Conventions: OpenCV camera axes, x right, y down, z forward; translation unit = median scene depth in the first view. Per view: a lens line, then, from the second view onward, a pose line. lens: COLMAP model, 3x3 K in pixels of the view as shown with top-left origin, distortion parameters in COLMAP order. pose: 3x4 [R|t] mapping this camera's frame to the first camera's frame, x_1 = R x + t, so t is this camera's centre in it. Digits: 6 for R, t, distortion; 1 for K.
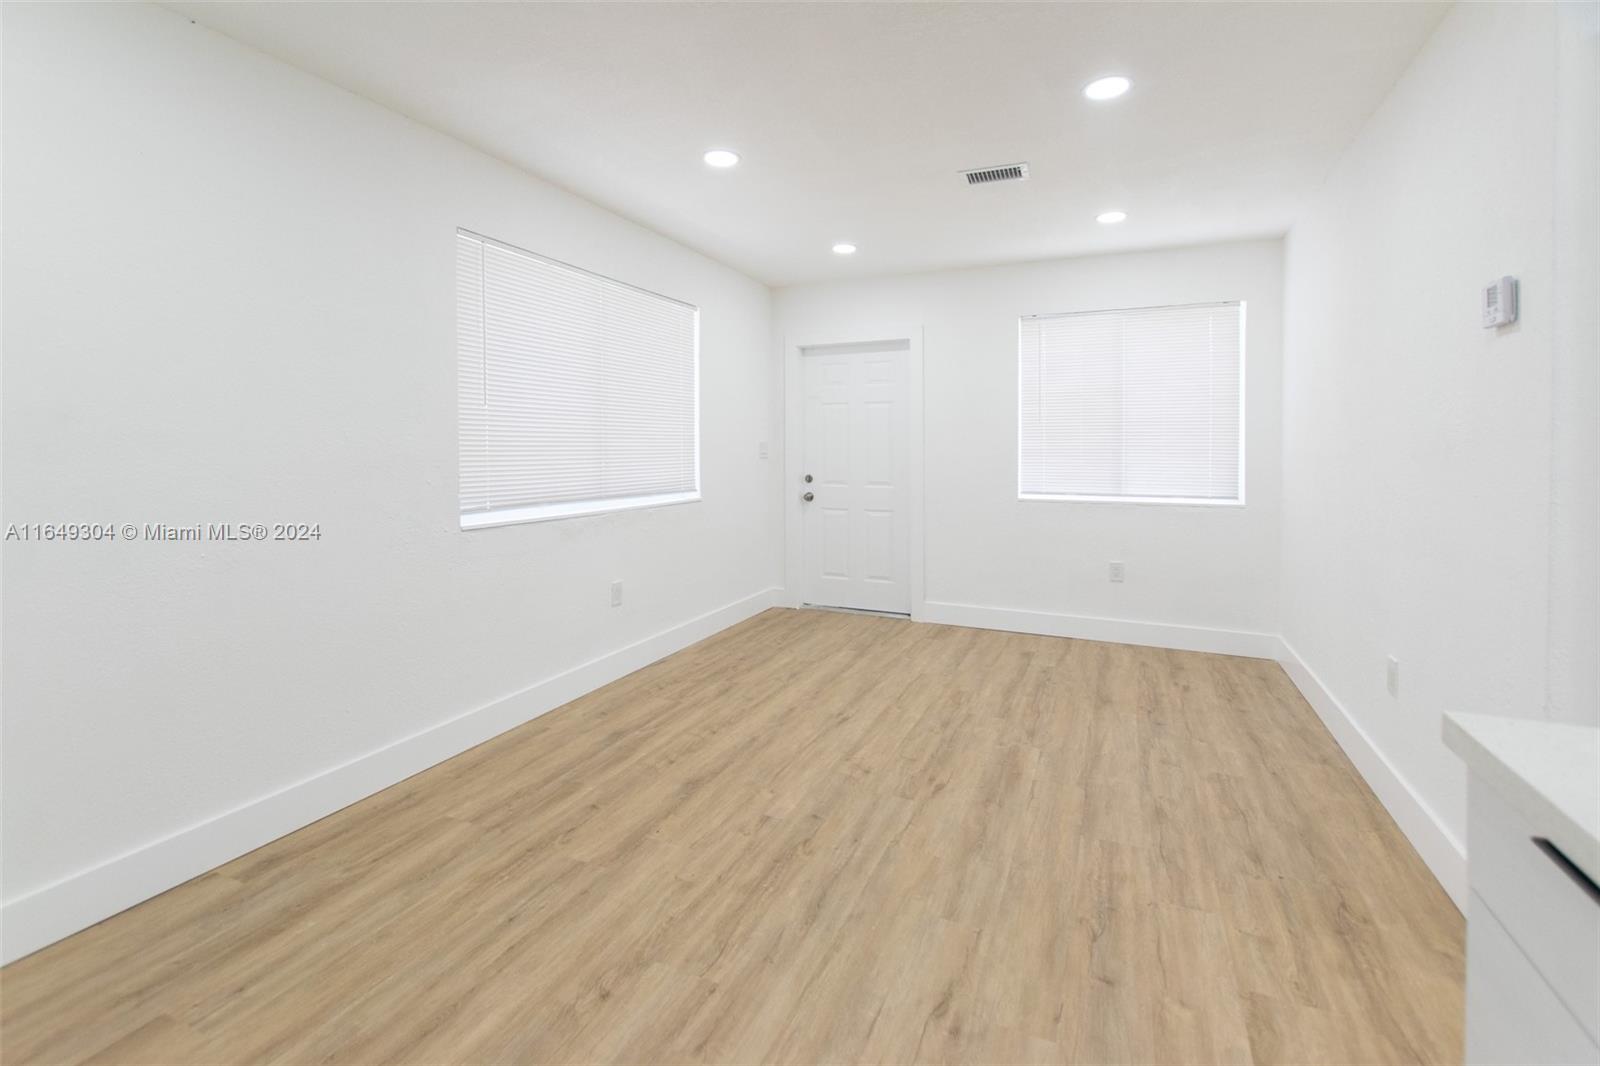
lens RADIAL K [[733.5, 0, 800.0], [0, 733.5, 533.0], [0, 0, 1]] dist [0.002151, -0.000125]
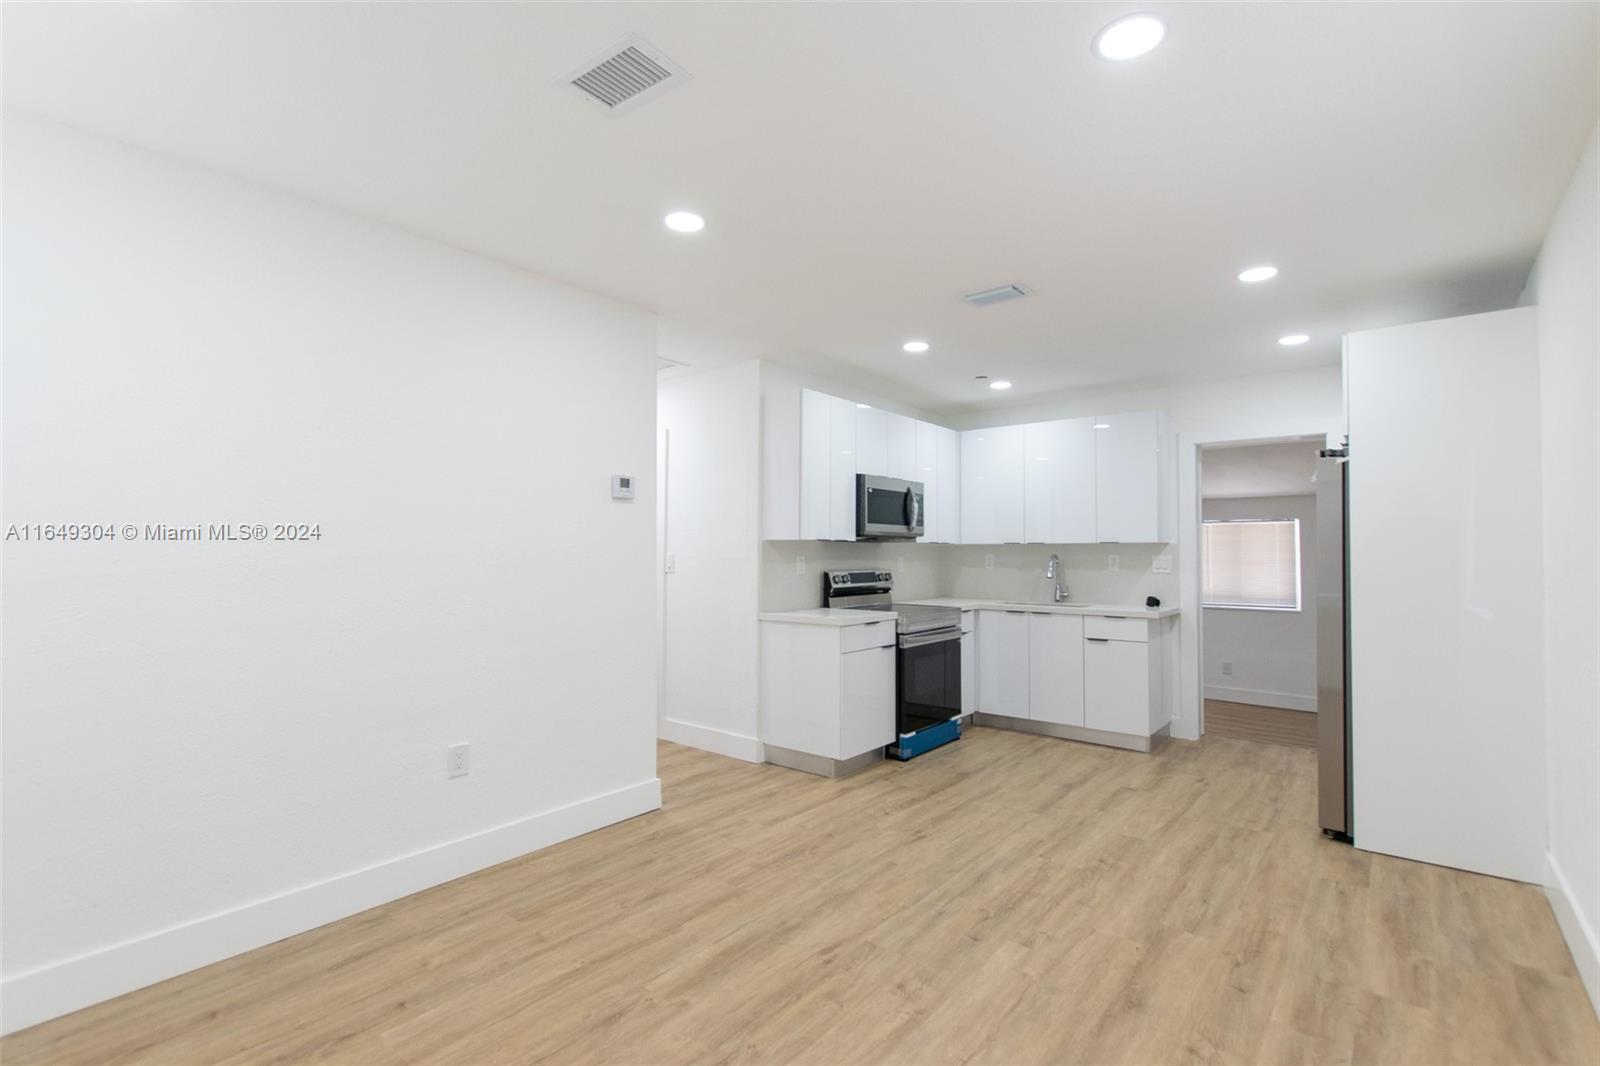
lens RADIAL K [[733.5, 0, 800.0], [0, 733.5, 533.0], [0, 0, 1]] dist [0.002151, -0.000125]
pose [[-0.965704, 0.003633, 0.259621, -0.011010], [0.027096, 0.995853, 0.086852, -0.267689], [-0.258229, 0.090908, -0.961797, 2.093564]]
